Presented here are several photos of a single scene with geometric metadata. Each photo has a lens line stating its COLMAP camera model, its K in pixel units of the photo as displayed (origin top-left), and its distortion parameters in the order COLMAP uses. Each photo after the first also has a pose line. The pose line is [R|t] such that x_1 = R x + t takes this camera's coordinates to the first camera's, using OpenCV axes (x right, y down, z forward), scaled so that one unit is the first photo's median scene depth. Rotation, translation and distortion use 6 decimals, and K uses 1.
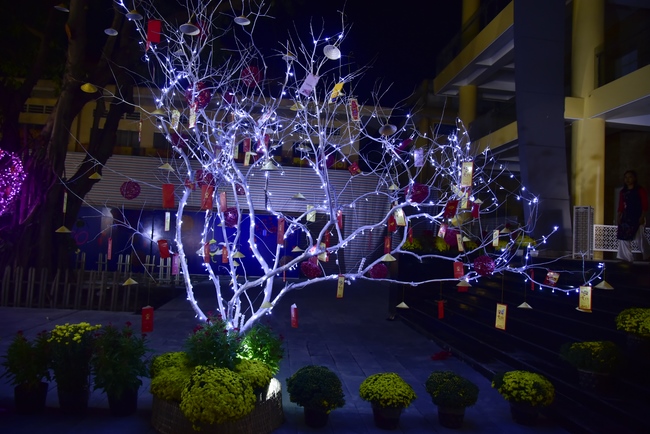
lens RADIAL K [[447.8, 0, 325.1], [0, 447.8, 215.8], [0, 0, 1]] dist [-0.003957, -0.000250]
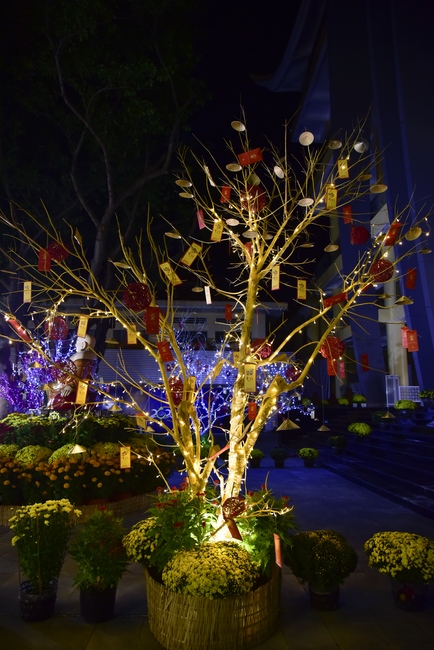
lens RADIAL K [[447.8, 0, 217.1], [0, 447.8, 325.2], [0, 0, 1]] dist [-0.003957, -0.000250]
pose [[0.996278, -0.055731, -0.065761, 0.111846], [0.046870, 0.990493, -0.129335, -0.045421], [0.072344, 0.125771, 0.989418, -1.543273]]
